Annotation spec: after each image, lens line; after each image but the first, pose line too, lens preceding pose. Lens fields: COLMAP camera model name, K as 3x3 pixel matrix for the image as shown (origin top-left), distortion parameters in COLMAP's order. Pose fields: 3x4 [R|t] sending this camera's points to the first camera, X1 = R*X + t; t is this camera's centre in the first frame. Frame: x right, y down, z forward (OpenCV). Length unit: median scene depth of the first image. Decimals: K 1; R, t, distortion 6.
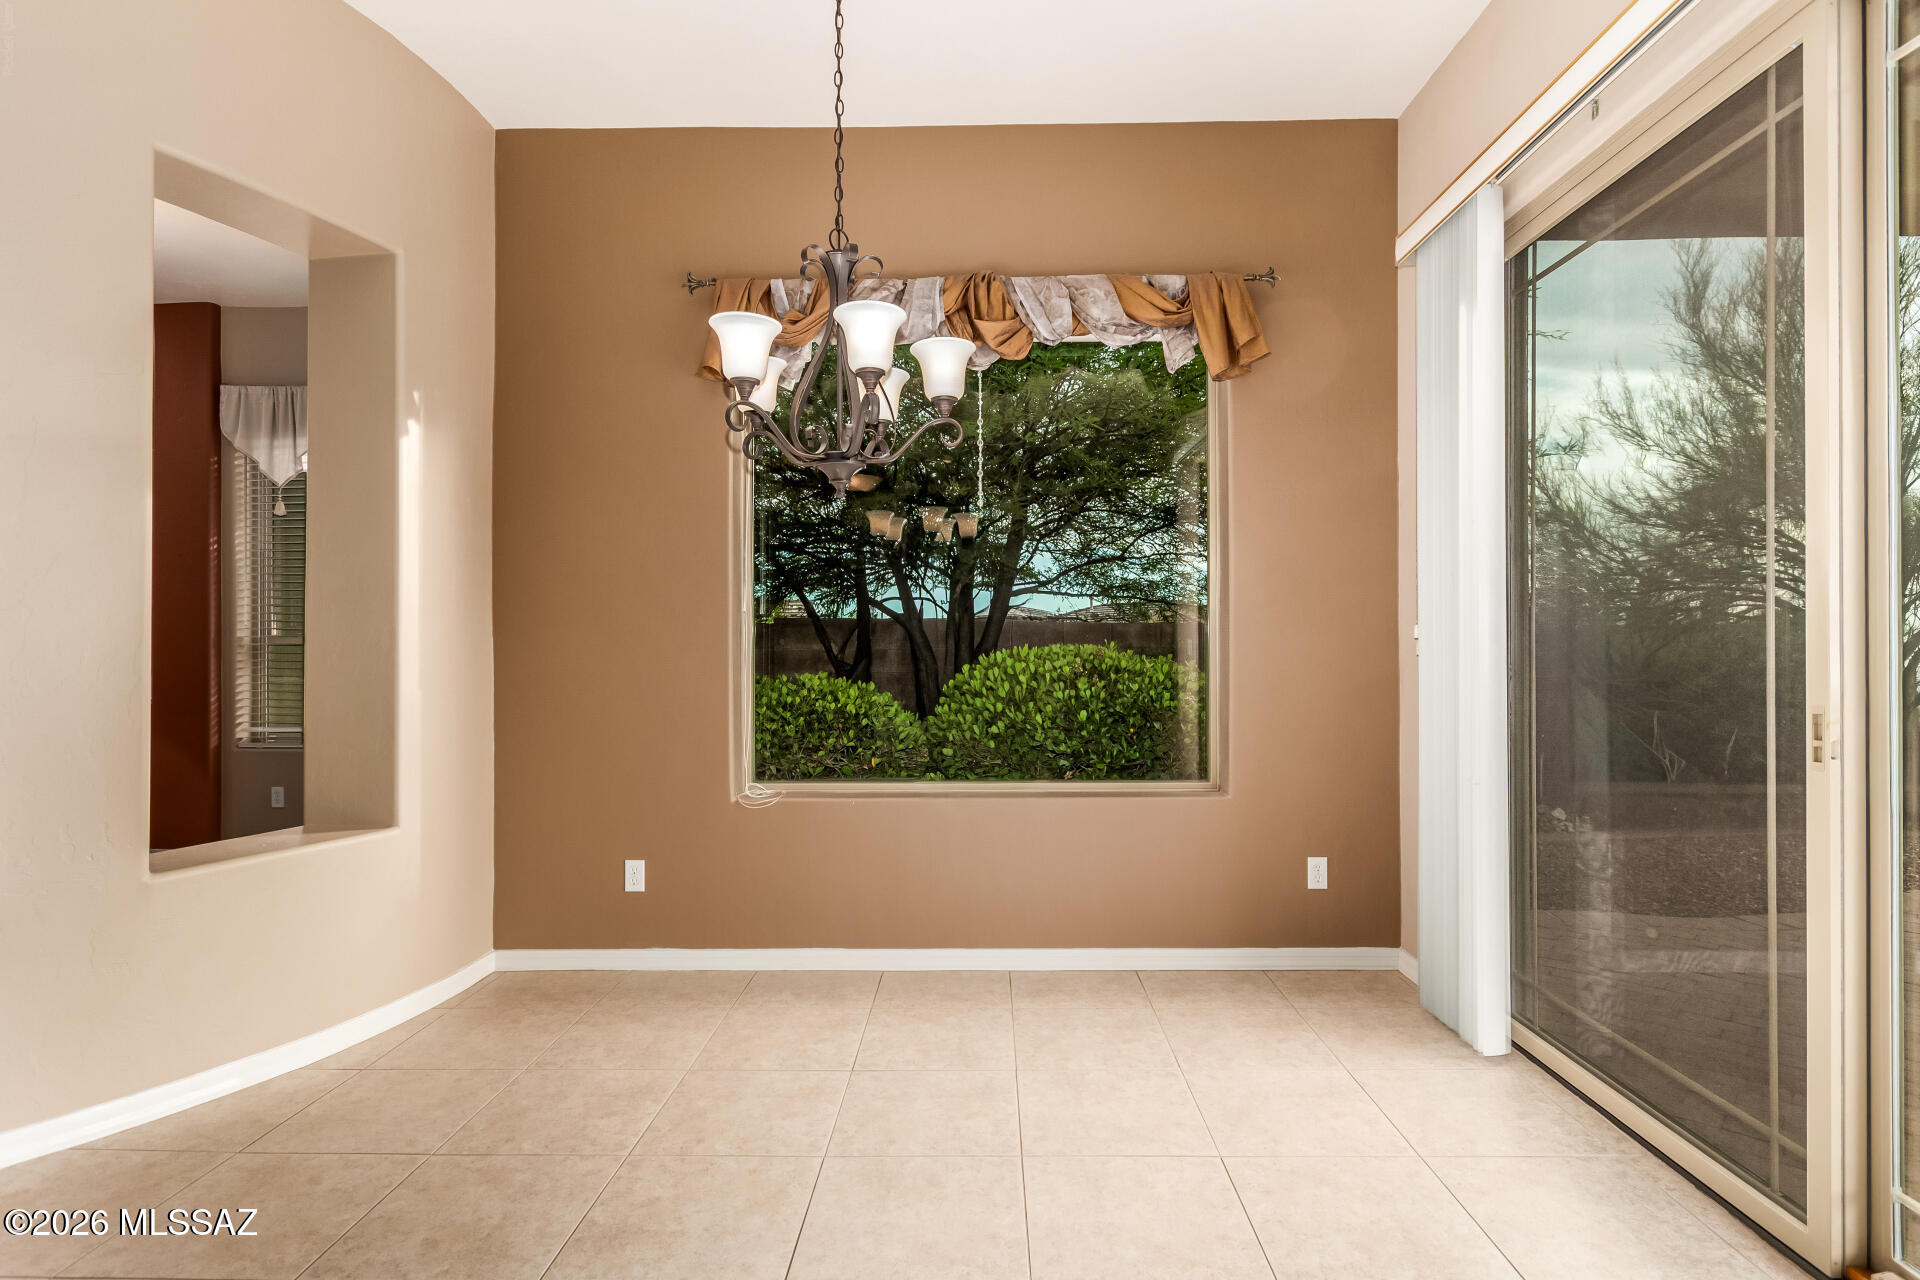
lens RADIAL K [[955.4, 0, 958.3], [0, 955.4, 641.8], [0, 0, 1]] dist [0.000002, -0.000041]
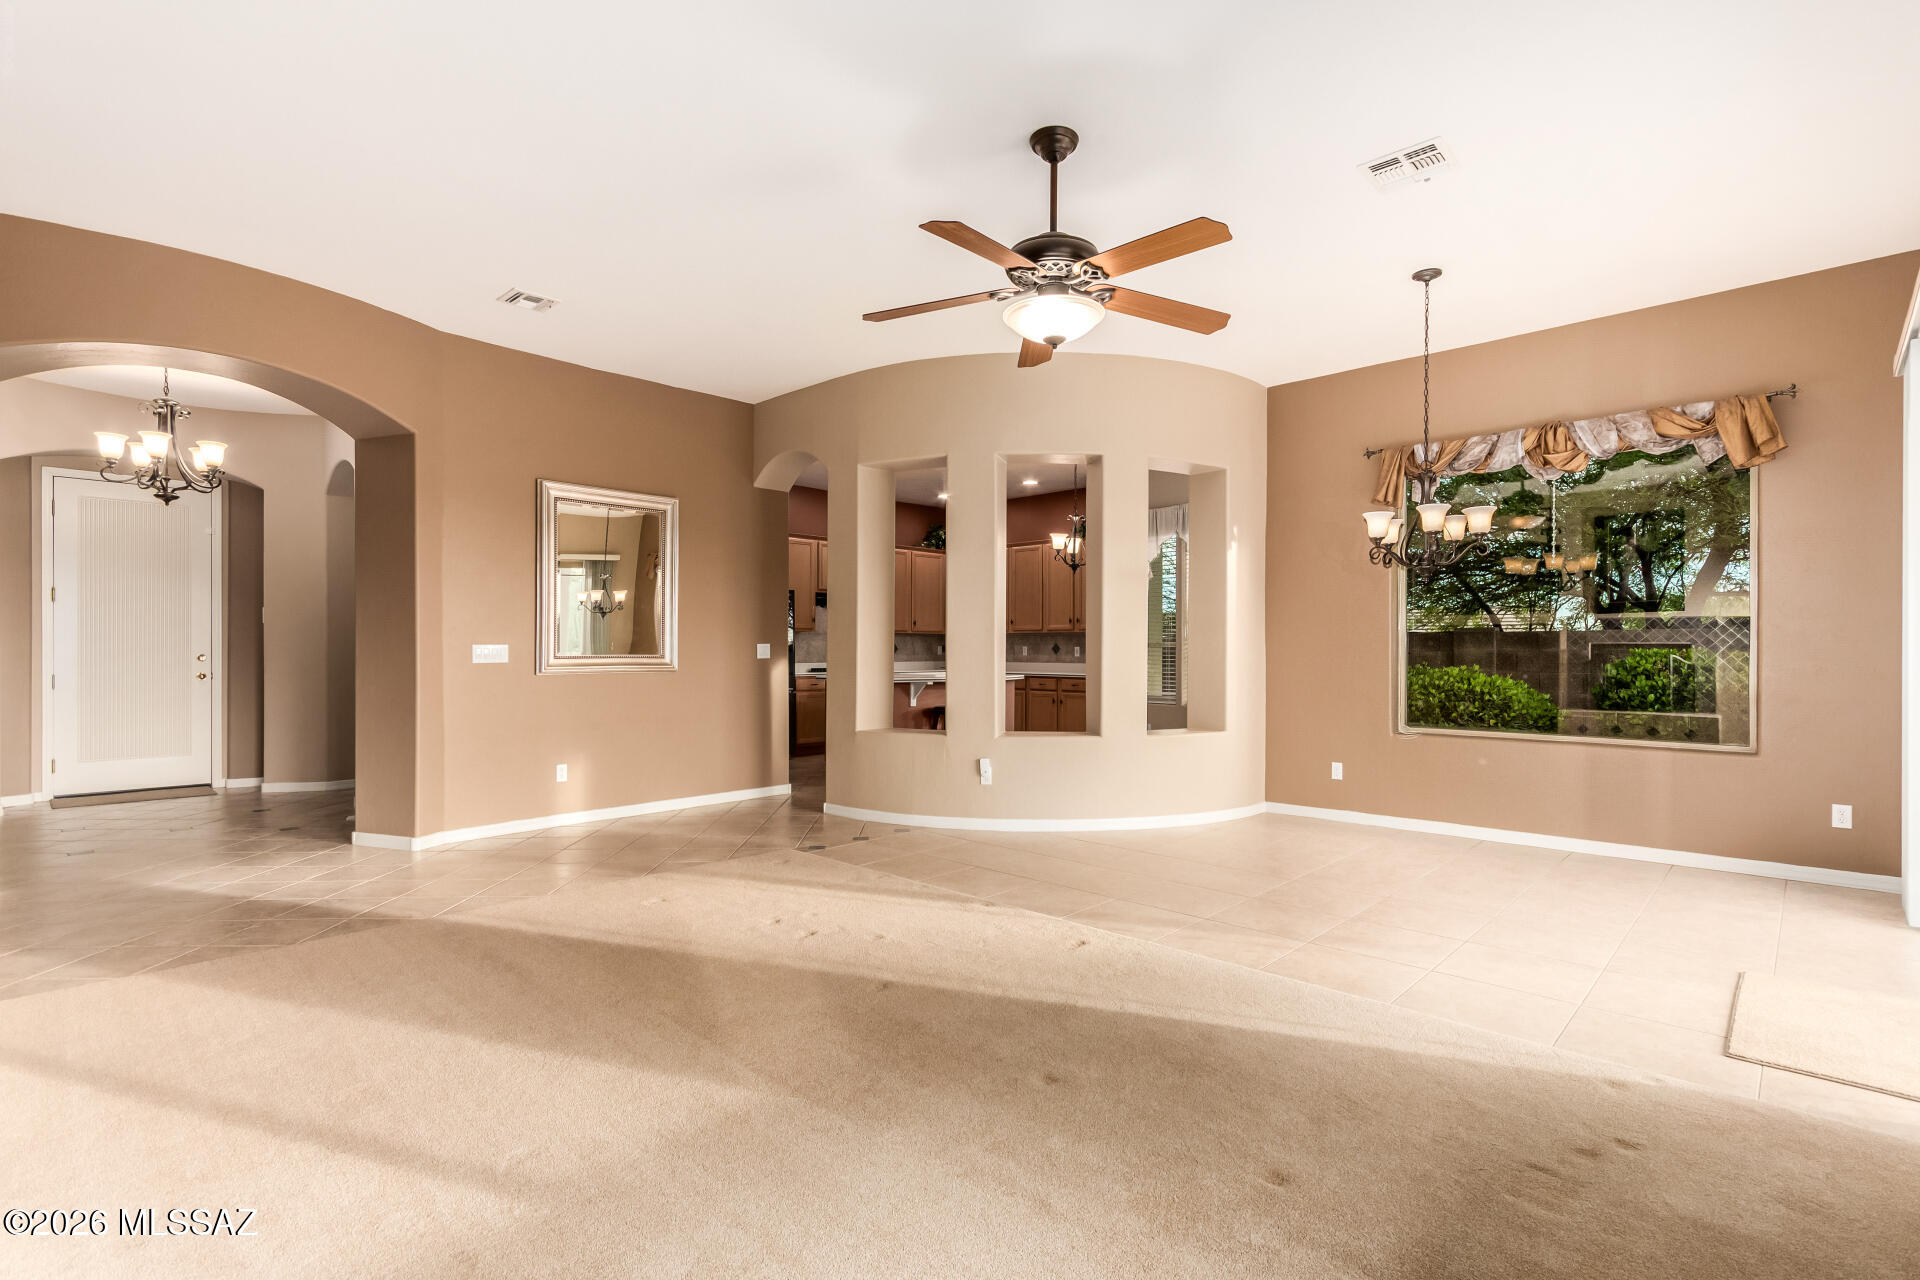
lens RADIAL K [[901.4, 0, 968.2], [0, 901.4, 647.8], [0, 0, 1]] dist [0.000244, 0.000574]
pose [[0.743051, 0.005058, -0.669216, 0.331384], [0.000727, 0.999965, 0.008365, -0.012761], [0.669234, -0.006702, 0.743021, -0.861740]]
